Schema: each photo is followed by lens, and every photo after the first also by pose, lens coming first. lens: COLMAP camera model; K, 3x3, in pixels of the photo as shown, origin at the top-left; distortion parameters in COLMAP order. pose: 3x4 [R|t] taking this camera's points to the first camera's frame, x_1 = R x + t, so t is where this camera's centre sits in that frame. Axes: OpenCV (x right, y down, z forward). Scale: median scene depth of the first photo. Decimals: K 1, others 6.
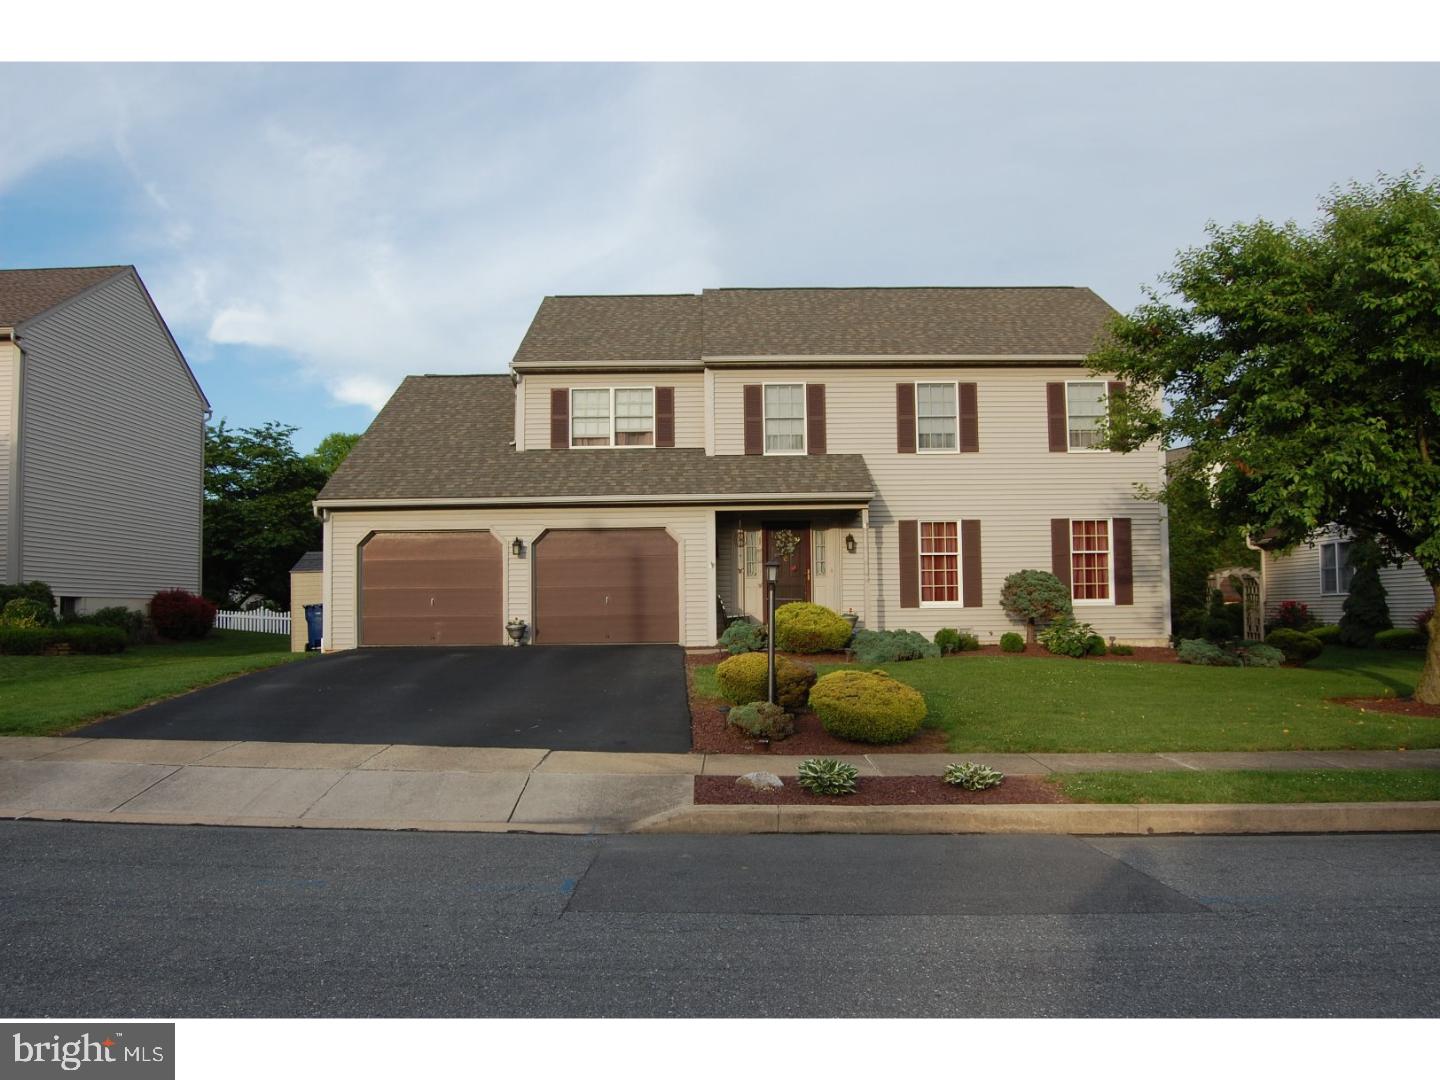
lens RADIAL K [[1134.9, 0, 720.1], [0, 1134.9, 533.2], [0, 0, 1]] dist [-0.078096, 0.021106]
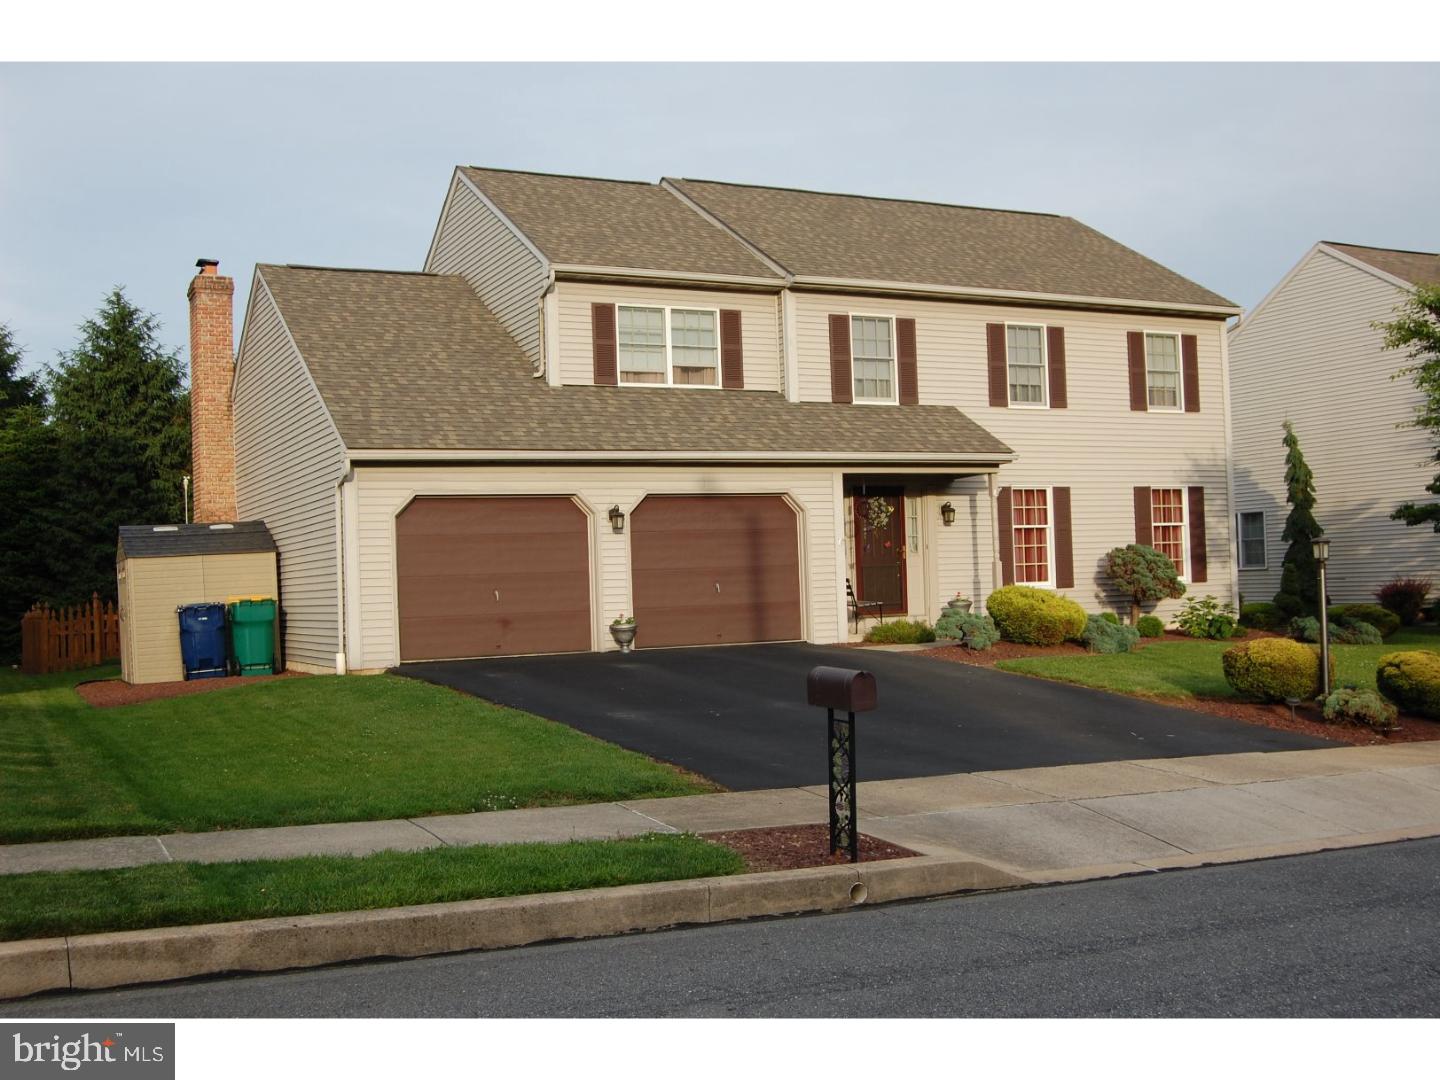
lens RADIAL K [[1651.3, 0, 721.1], [0, 1651.3, 544.4], [0, 0, 1]] dist [-0.110419, 0.000000]
pose [[0.885958, -0.007476, 0.463705, -0.585207], [-0.002329, 0.999786, 0.020569, 0.006789], [-0.463759, -0.019303, 0.885751, 0.012217]]
